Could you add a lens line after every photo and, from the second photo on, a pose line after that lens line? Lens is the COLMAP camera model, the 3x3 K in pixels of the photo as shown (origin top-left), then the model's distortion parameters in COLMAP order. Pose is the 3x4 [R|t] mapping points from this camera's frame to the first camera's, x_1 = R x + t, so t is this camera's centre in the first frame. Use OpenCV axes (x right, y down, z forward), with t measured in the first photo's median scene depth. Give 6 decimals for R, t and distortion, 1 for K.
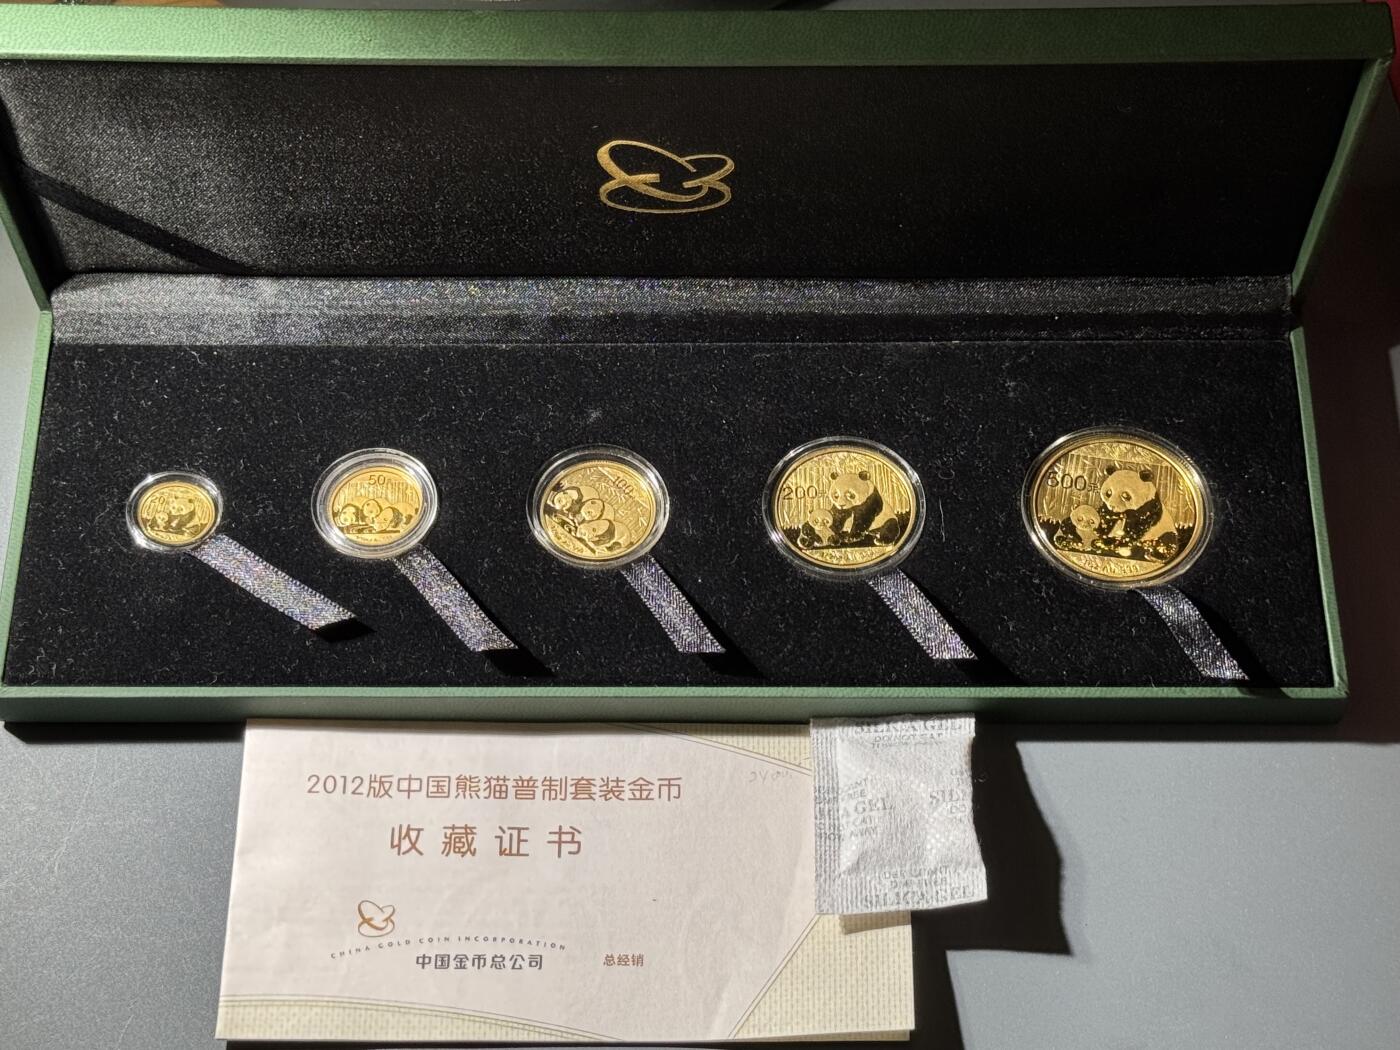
lens RADIAL K [[2740.5, 0, 700.4], [0, 2740.5, 525.8], [0, 0, 1]] dist [0.173311, 0.000000]
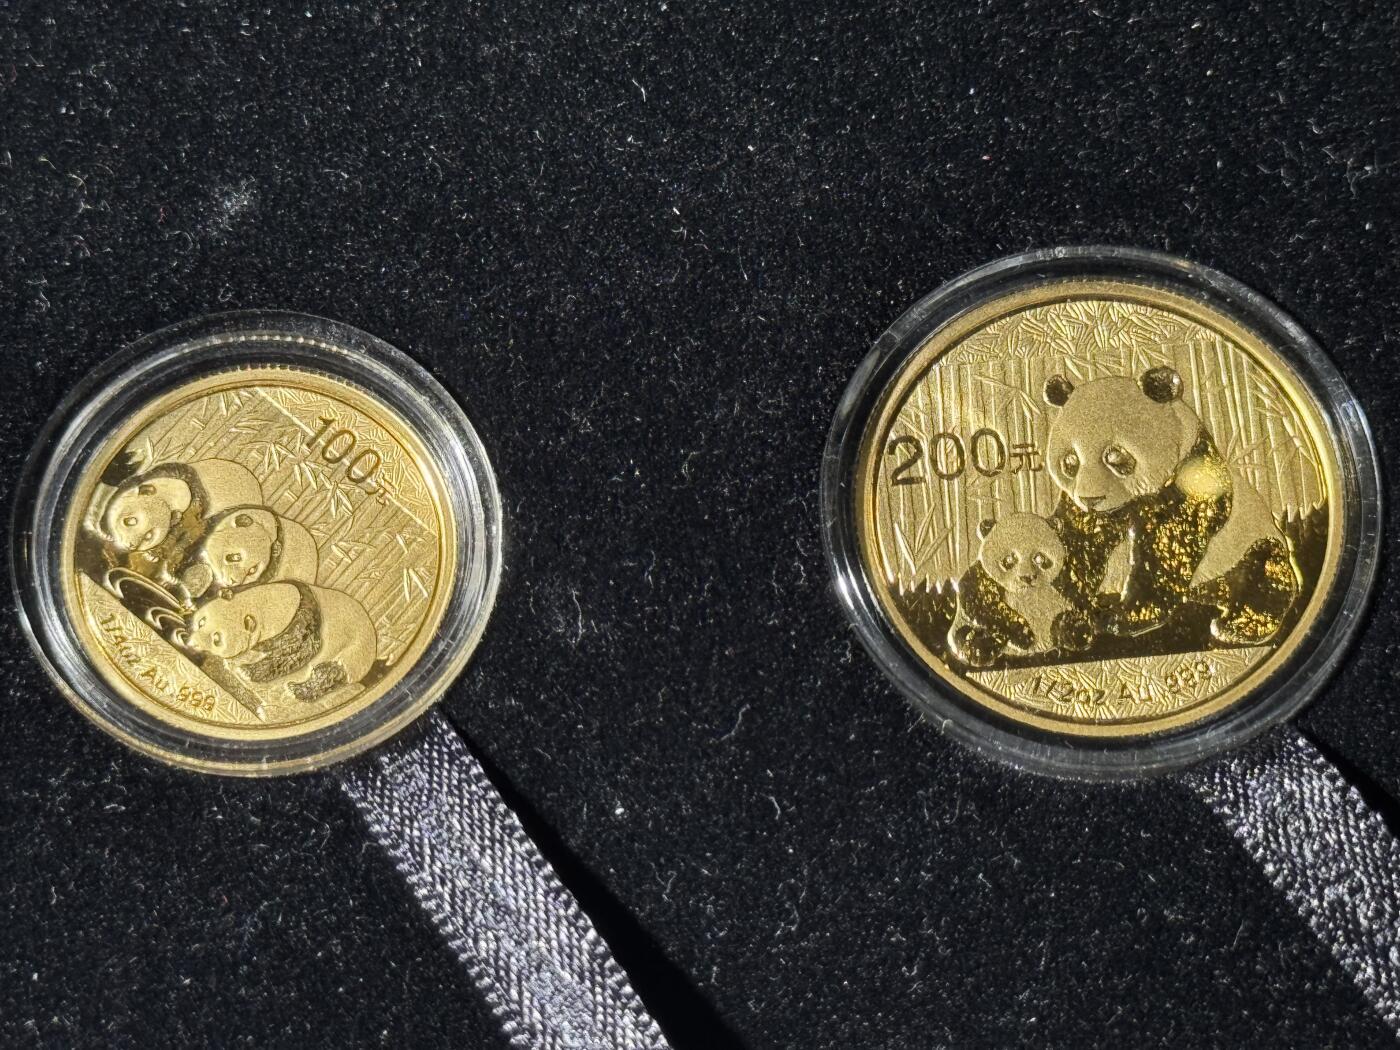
lens RADIAL K [[3956.9, 0, 698.8], [0, 3956.9, 520.5], [0, 0, 1]] dist [0.153646, 0.000000]
pose [[0.998899, -0.044235, 0.015648, 0.002937], [0.040554, 0.981664, 0.186254, -0.085824], [-0.023600, -0.185414, 0.982377, 0.584903]]
